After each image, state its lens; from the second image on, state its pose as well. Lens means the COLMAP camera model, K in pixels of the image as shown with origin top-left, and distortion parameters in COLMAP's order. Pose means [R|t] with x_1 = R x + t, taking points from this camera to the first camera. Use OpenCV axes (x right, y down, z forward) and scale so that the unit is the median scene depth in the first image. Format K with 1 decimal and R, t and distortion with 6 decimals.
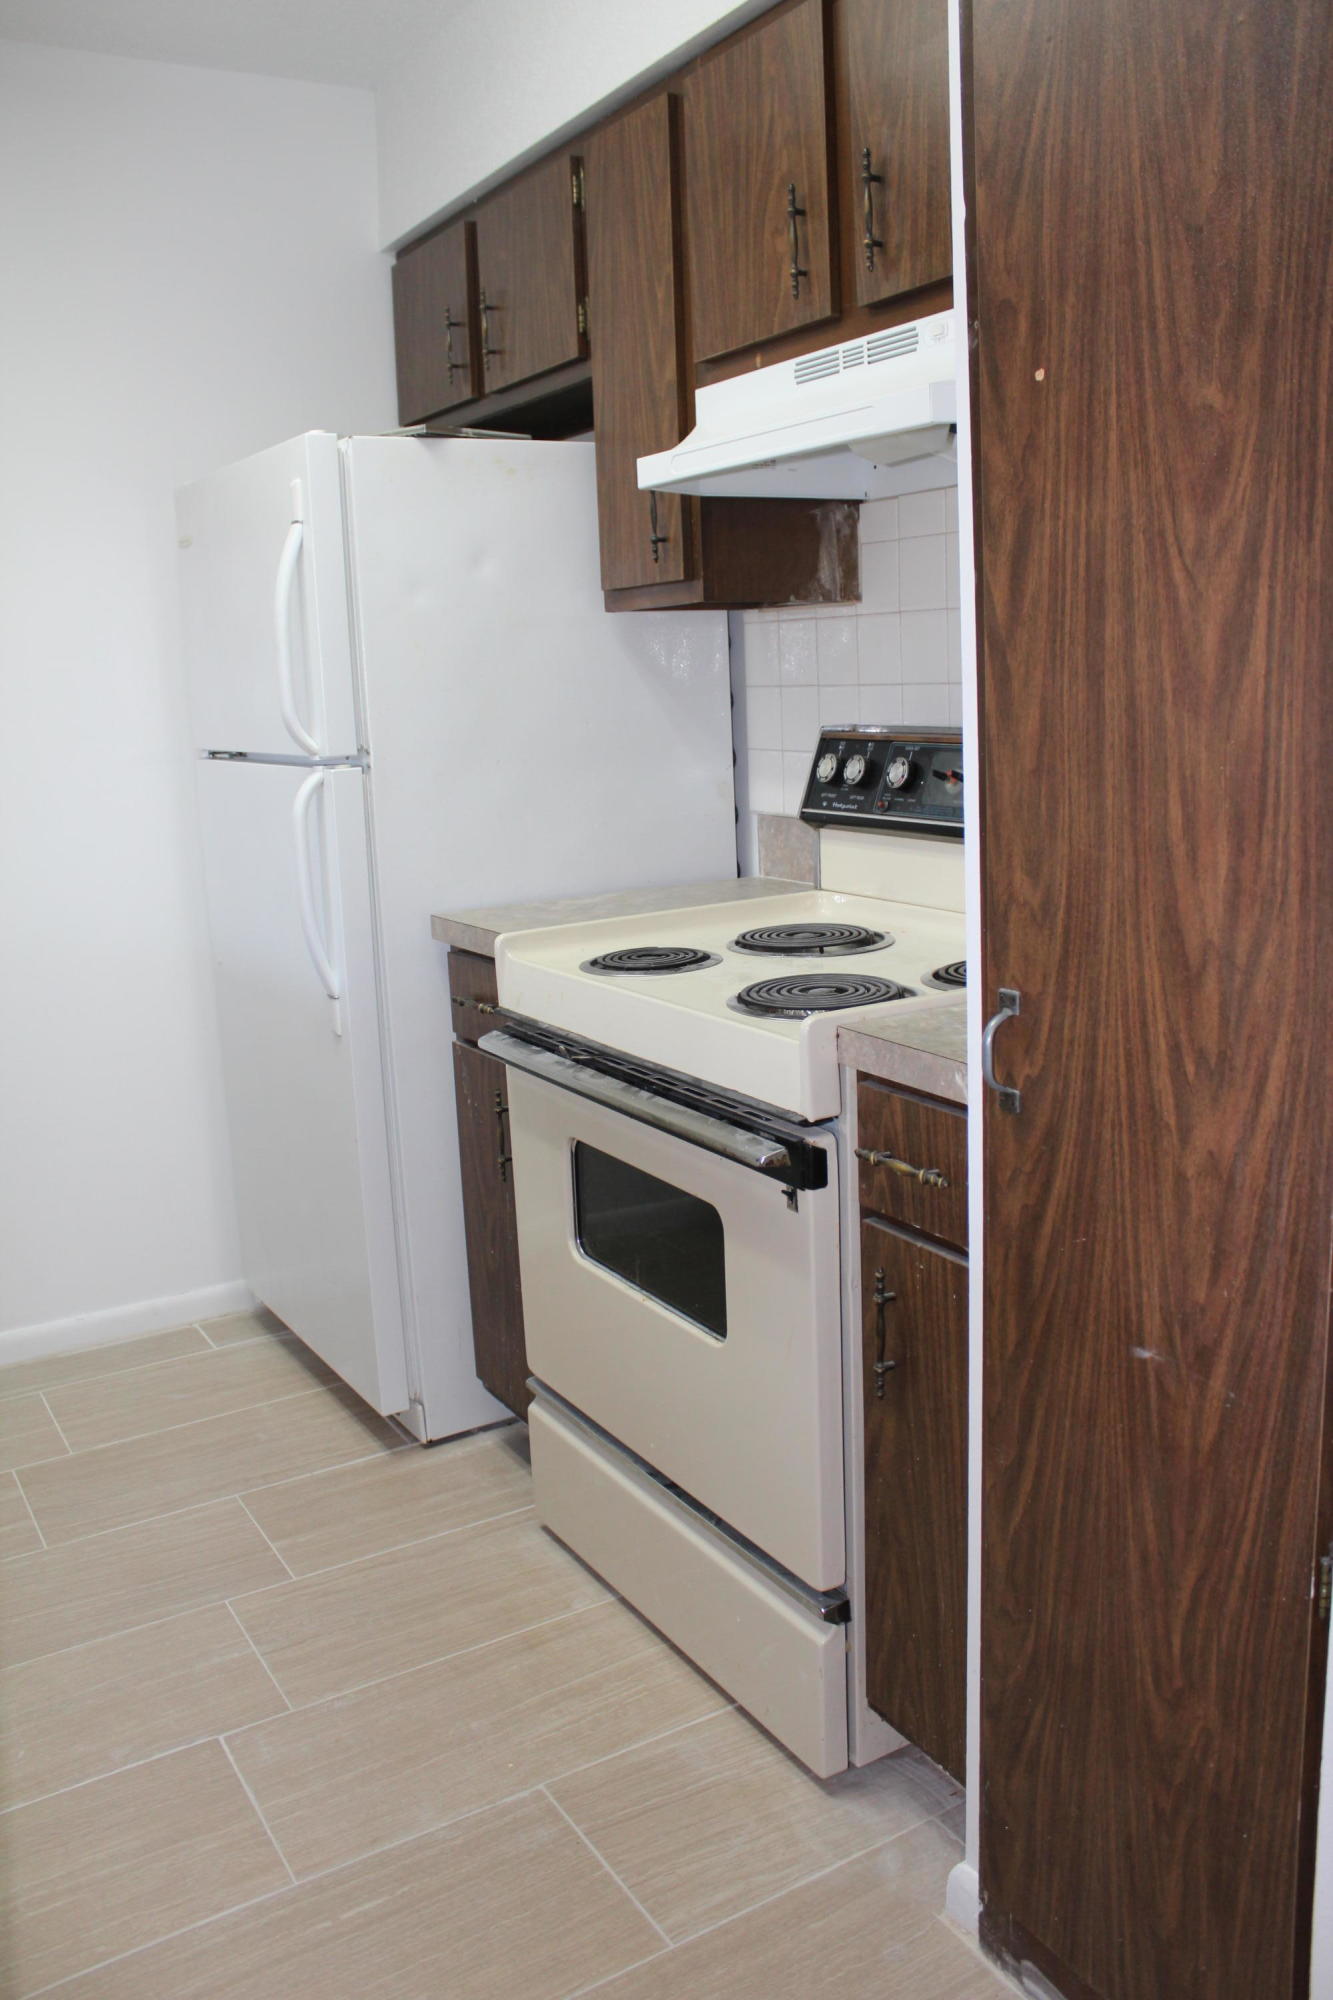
lens RADIAL K [[1659.0, 0, 680.4], [0, 1659.0, 987.2], [0, 0, 1]] dist [-0.165901, 0.142480]
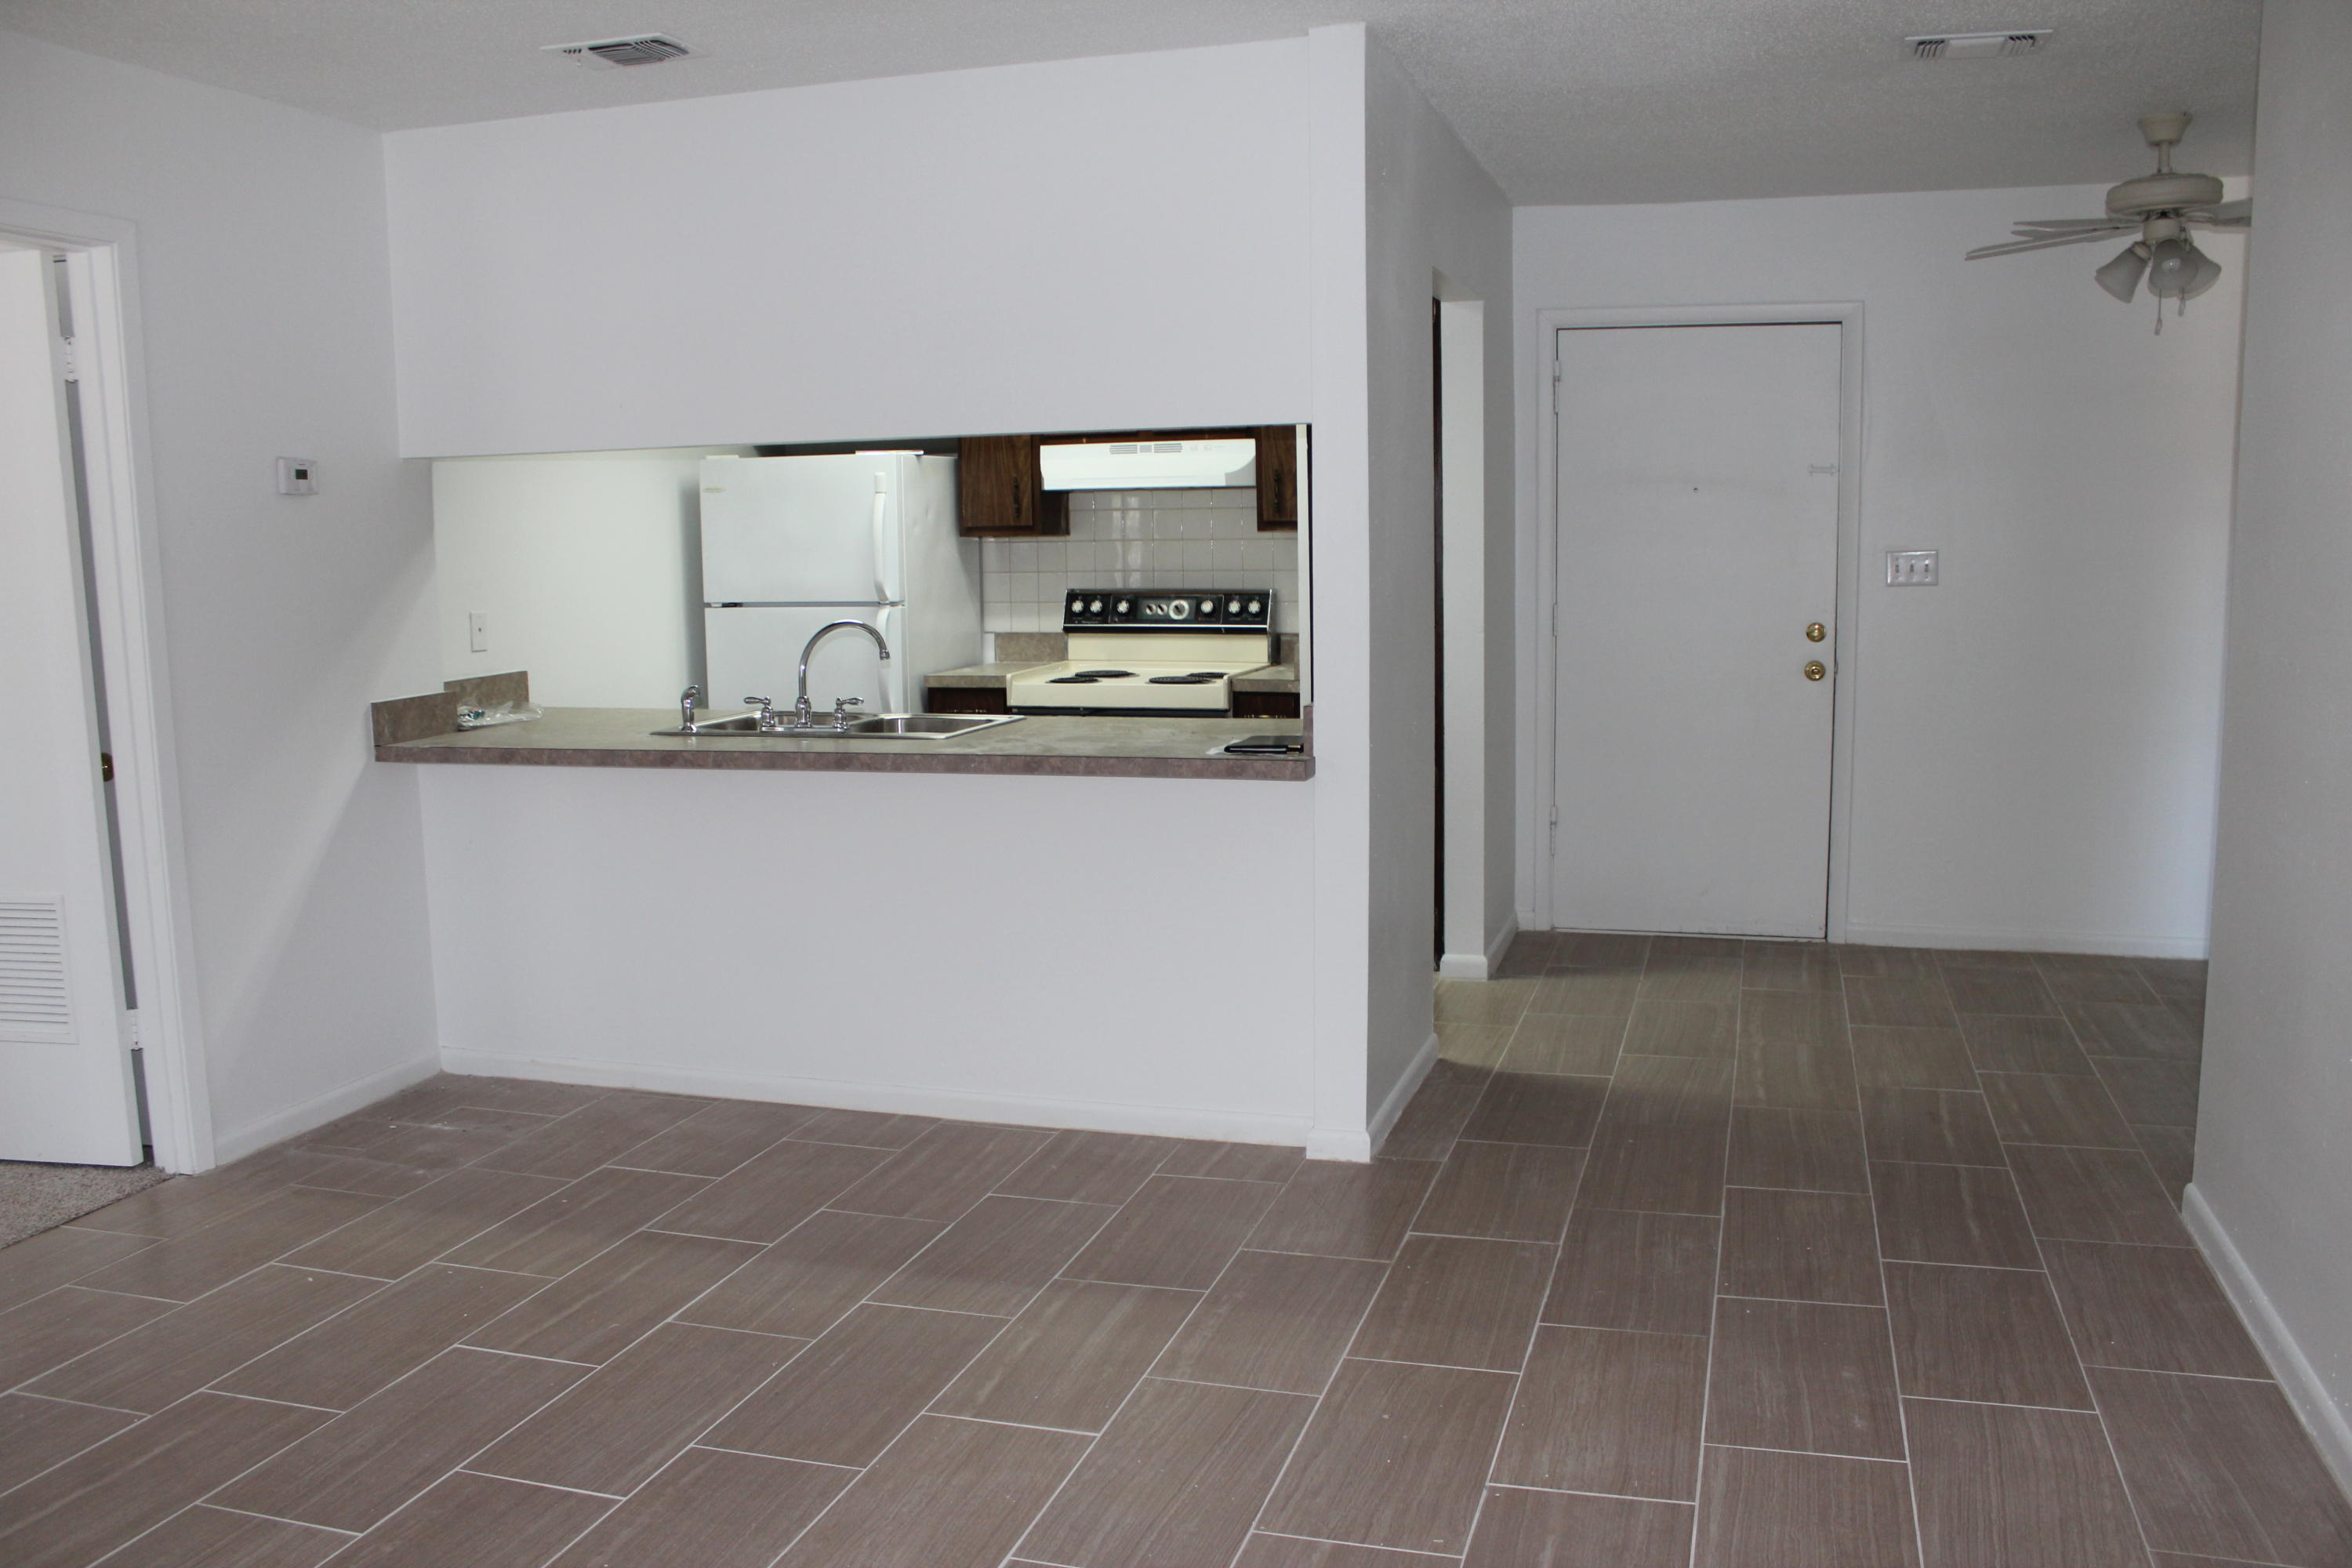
lens RADIAL K [[1950.9, 0, 1179.2], [0, 1950.9, 800.1], [0, 0, 1]] dist [-0.165901, 0.142480]
pose [[0.747509, -0.064387, 0.661123, -1.701049], [0.109262, 0.993652, -0.026768, 0.237008], [-0.655203, 0.092245, 0.749800, -1.174197]]
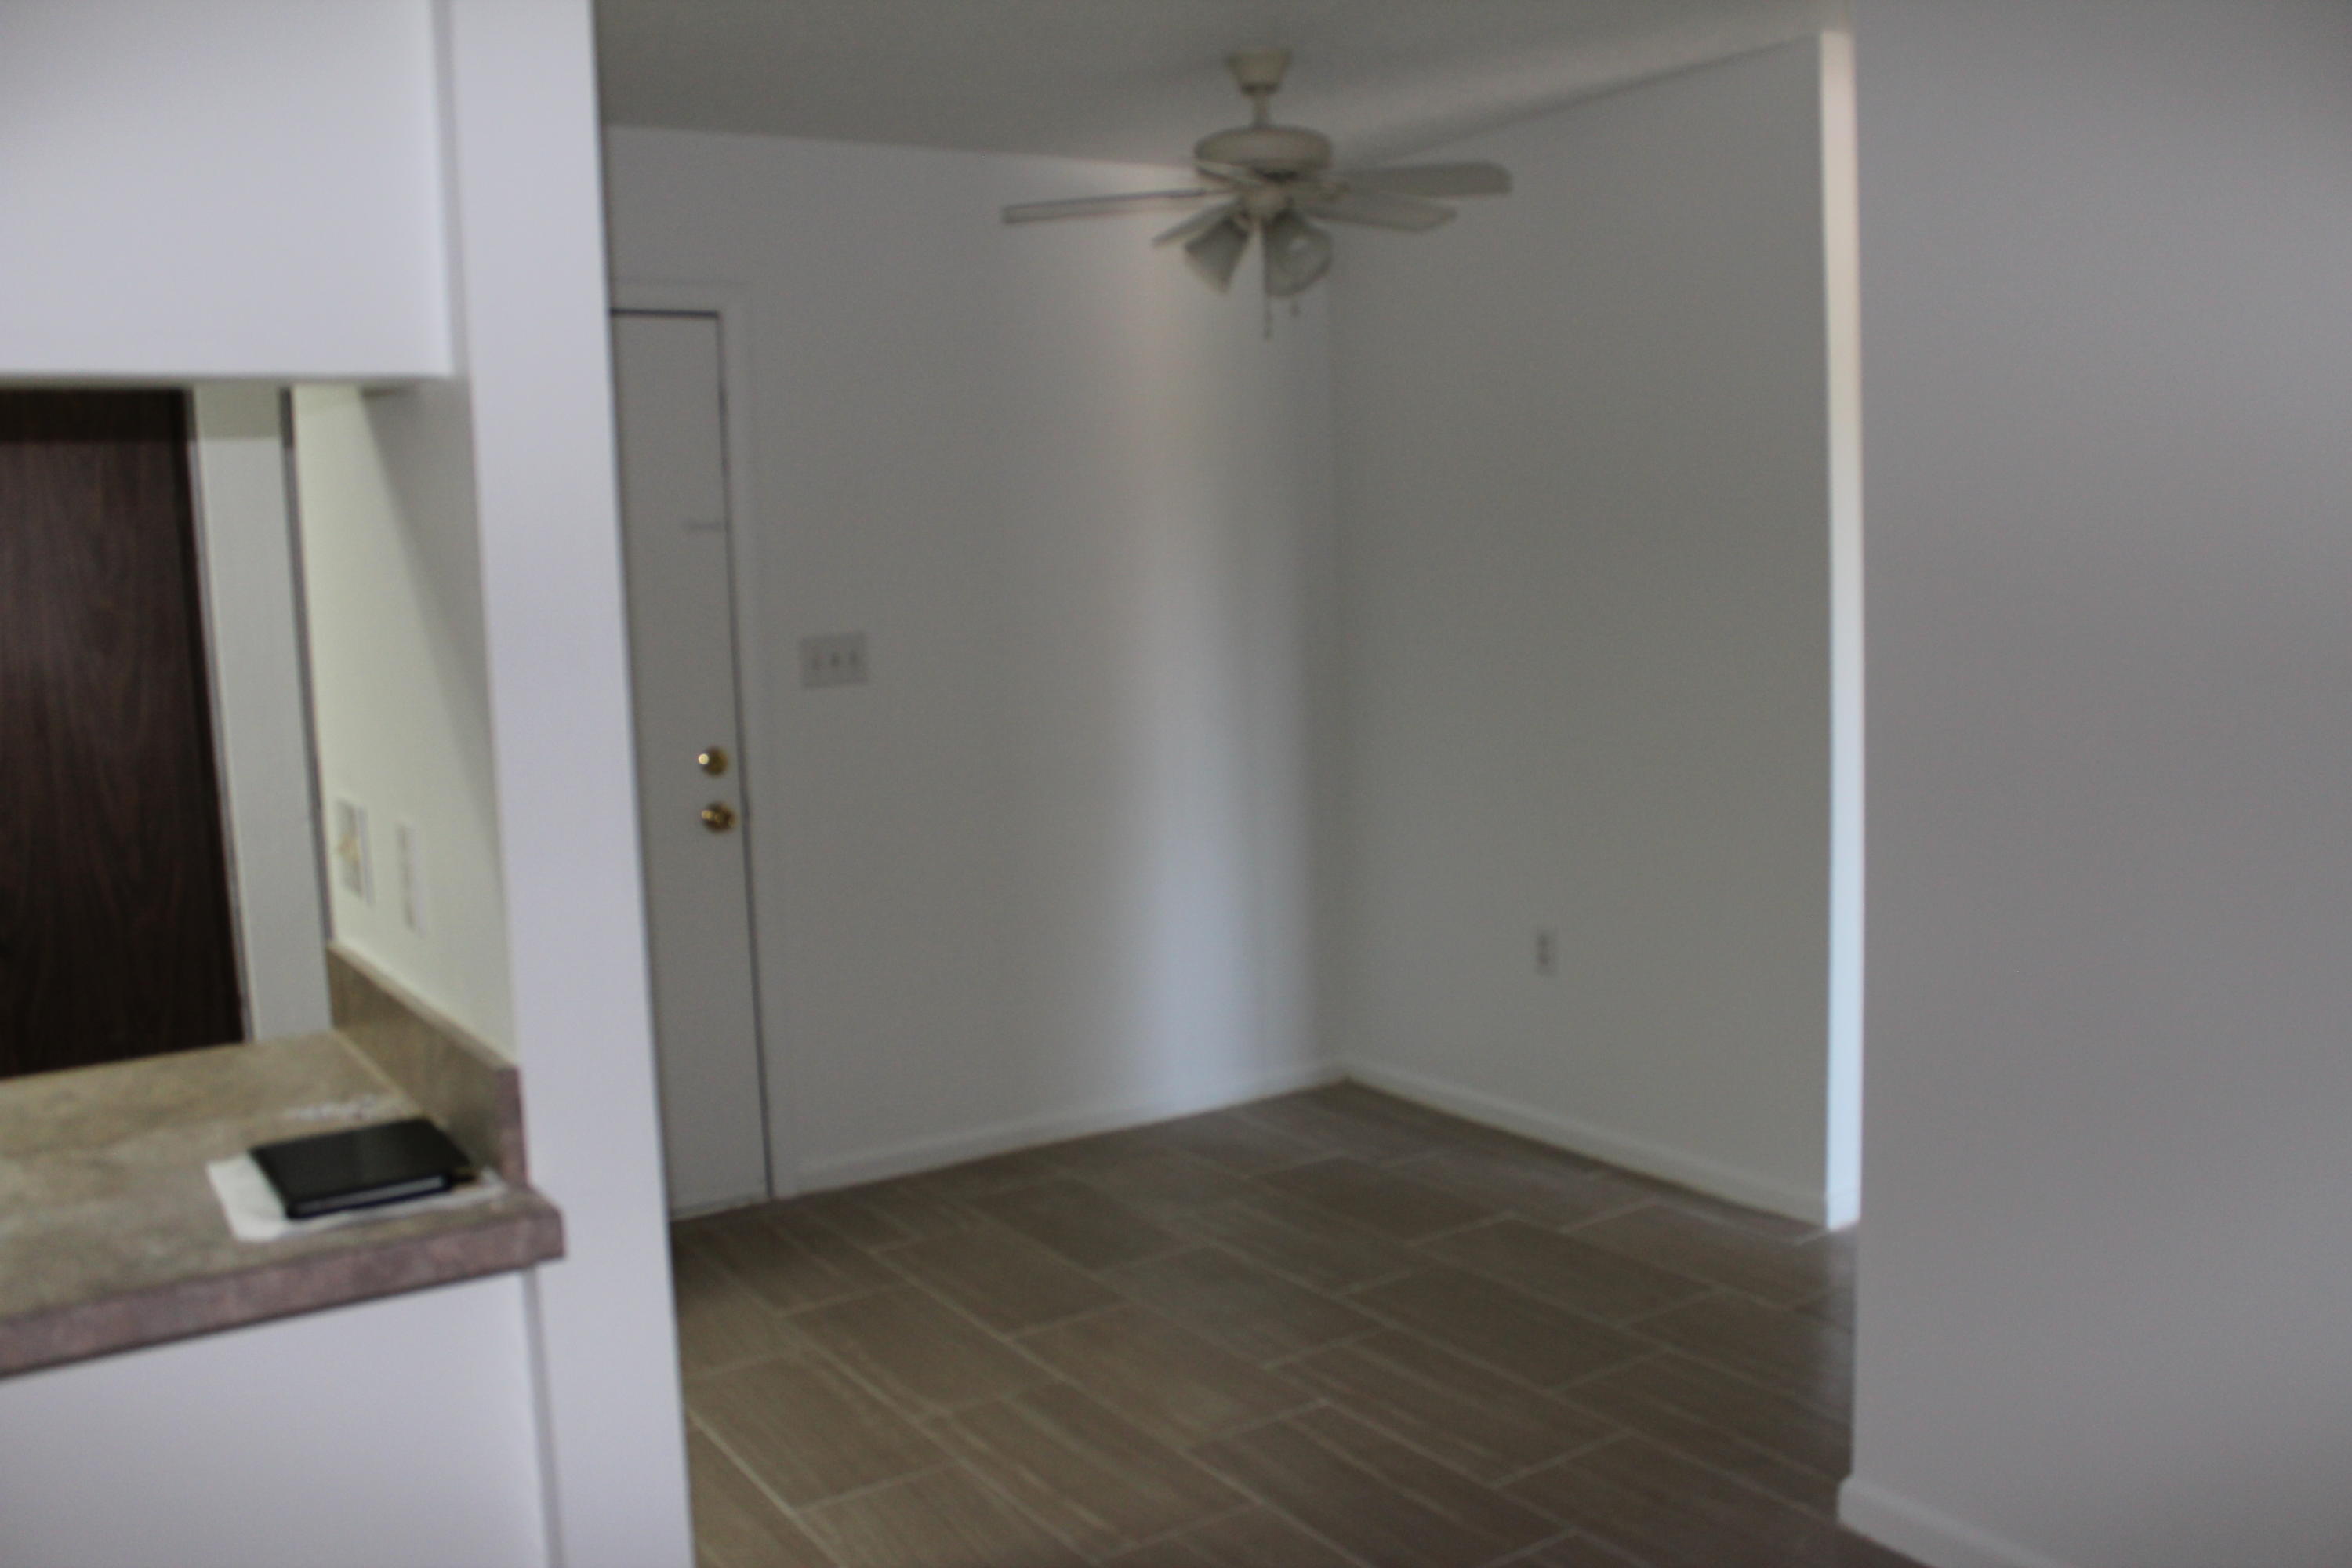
lens RADIAL K [[1952.0, 0, 1183.1], [0, 1952.0, 795.0], [0, 0, 1]] dist [-0.167887, 0.149201]
pose [[-0.038164, -0.072630, 0.996629, -1.167087], [0.225013, 0.971116, 0.079387, 0.029346], [-0.973608, 0.227284, -0.020719, -0.234581]]
